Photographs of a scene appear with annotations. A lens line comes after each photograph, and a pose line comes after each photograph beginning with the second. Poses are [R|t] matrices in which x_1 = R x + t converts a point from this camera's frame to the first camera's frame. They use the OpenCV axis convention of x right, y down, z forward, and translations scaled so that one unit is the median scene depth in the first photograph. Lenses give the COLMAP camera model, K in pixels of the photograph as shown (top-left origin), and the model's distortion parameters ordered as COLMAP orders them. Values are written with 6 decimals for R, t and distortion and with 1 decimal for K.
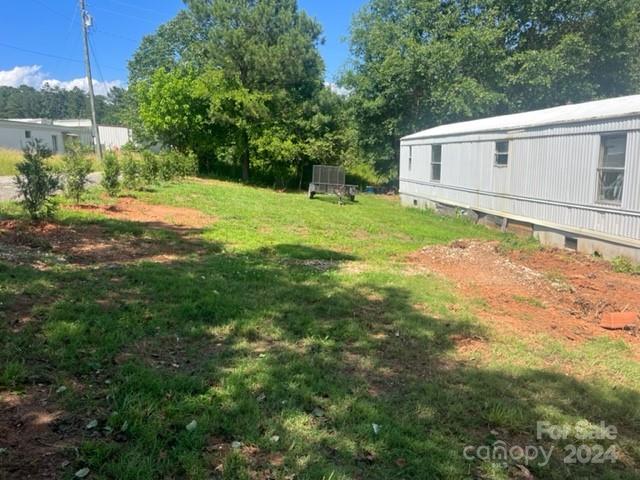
lens RADIAL K [[492.2, 0, 320.0], [0, 492.2, 240.0], [0, 0, 1]] dist [0.017600, -0.002253]
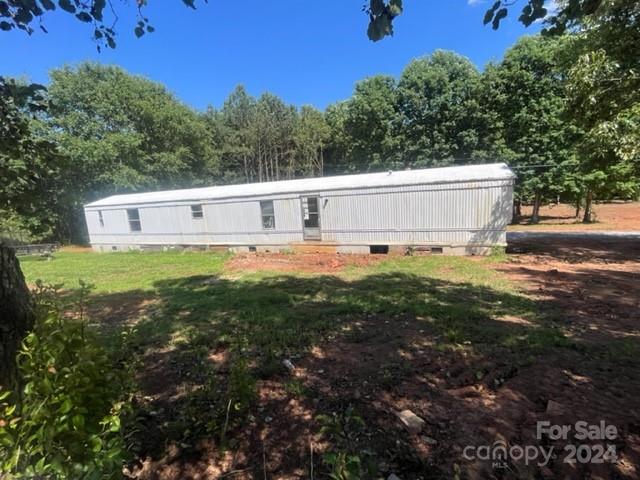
lens RADIAL K [[287.3, 0, 320.6], [0, 287.3, 240.8], [0, 0, 1]] dist [-0.003914, -0.000304]
pose [[0.488863, -0.160523, 0.857465, -0.211966], [0.205115, 0.976519, 0.065869, -0.025795], [-0.847904, 0.143677, 0.510309, 0.035162]]
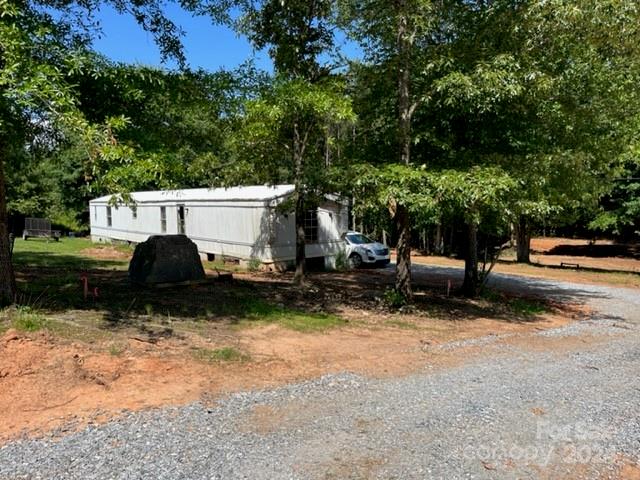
lens RADIAL K [[479.1, 0, 320.0], [0, 479.1, 240.0], [0, 0, 1]] dist [0.079734, -0.101683]
pose [[0.849976, -0.040492, 0.525263, -0.032179], [0.090857, 0.993369, -0.070446, 0.096939], [-0.518927, 0.107601, 0.848019, -0.698884]]
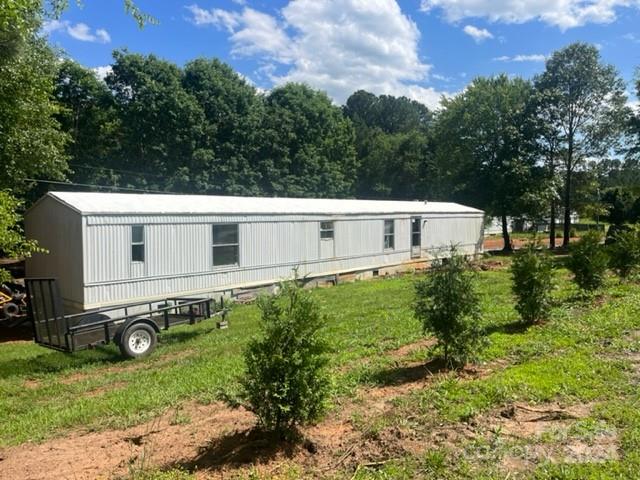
lens RADIAL K [[492.2, 0, 320.0], [0, 492.2, 240.0], [0, 0, 1]] dist [0.017600, -0.002253]
pose [[-0.629215, -0.017426, 0.777036, -0.415515], [0.151822, 0.977734, 0.144867, -0.209431], [-0.762259, 0.209123, -0.612560, 1.110680]]
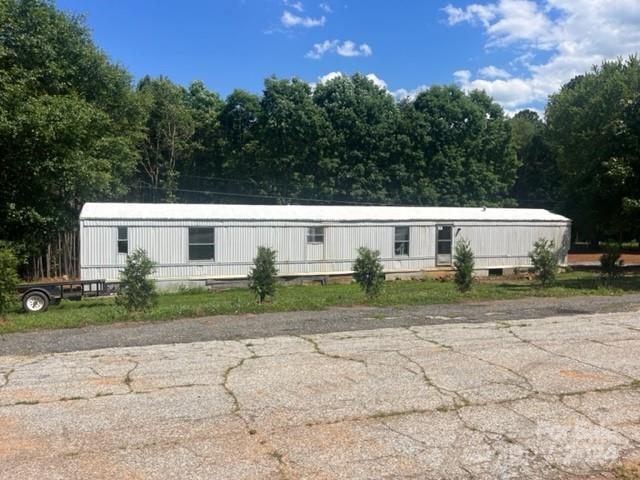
lens RADIAL K [[479.1, 0, 320.0], [0, 479.1, 240.0], [0, 0, 1]] dist [0.079734, -0.101683]
pose [[-0.182396, -0.041001, 0.982370, -0.667218], [0.162774, 0.984084, 0.071294, -0.157963], [-0.969658, 0.172908, -0.172819, 0.742015]]
